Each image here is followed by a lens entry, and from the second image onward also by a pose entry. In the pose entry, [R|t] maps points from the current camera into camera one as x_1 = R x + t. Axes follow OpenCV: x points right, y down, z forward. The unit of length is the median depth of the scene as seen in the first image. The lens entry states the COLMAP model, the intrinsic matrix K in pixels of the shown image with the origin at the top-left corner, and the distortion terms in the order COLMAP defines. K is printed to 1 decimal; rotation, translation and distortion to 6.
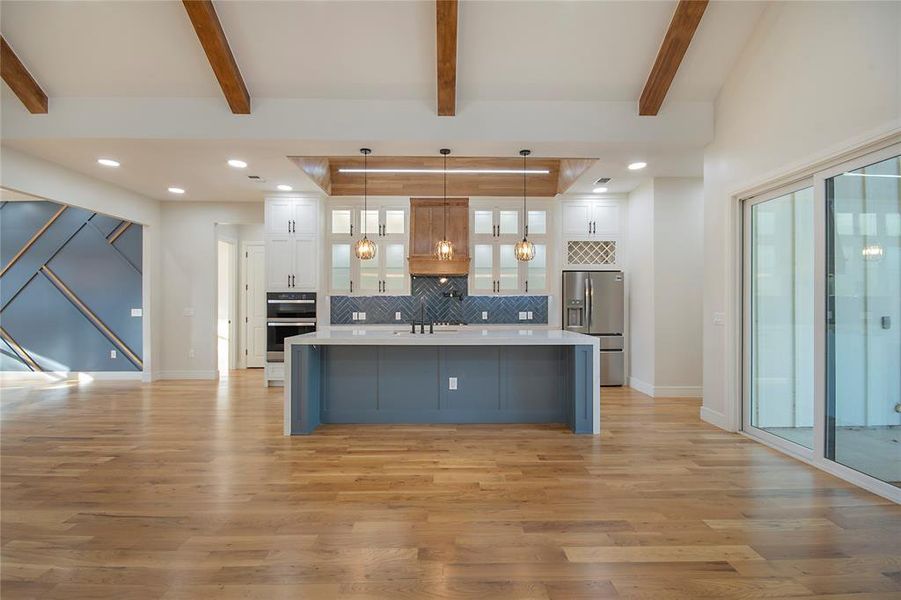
lens RADIAL K [[408.0, 0, 439.1], [0, 408.0, 306.1], [0, 0, 1]] dist [-0.001296, -0.000109]
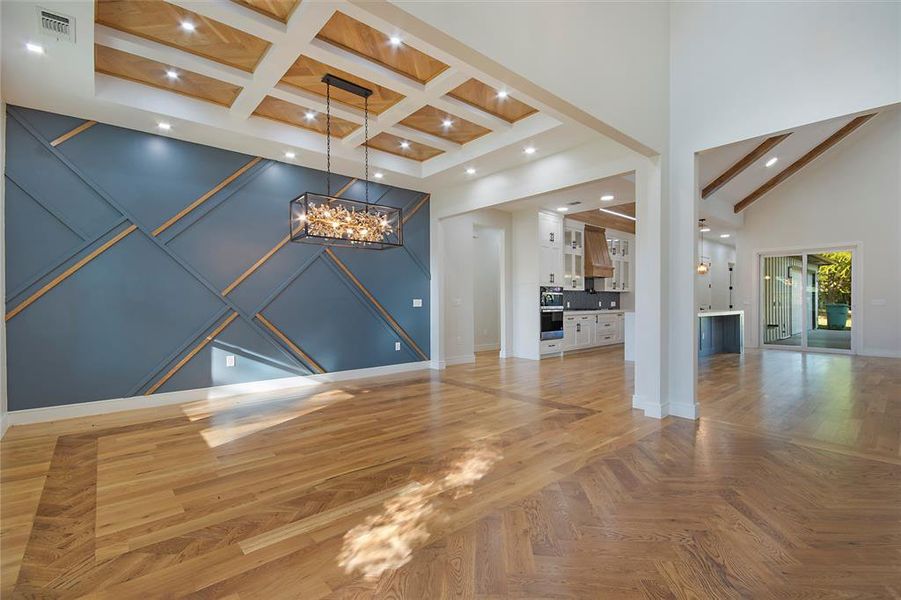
lens RADIAL K [[408.0, 0, 439.1], [0, 408.0, 306.1], [0, 0, 1]] dist [-0.001296, -0.000109]
pose [[0.759684, -0.007619, 0.650248, -1.374512], [-0.000045, 0.999931, 0.011768, 0.012222], [-0.650293, -0.008969, 0.759631, 0.214988]]
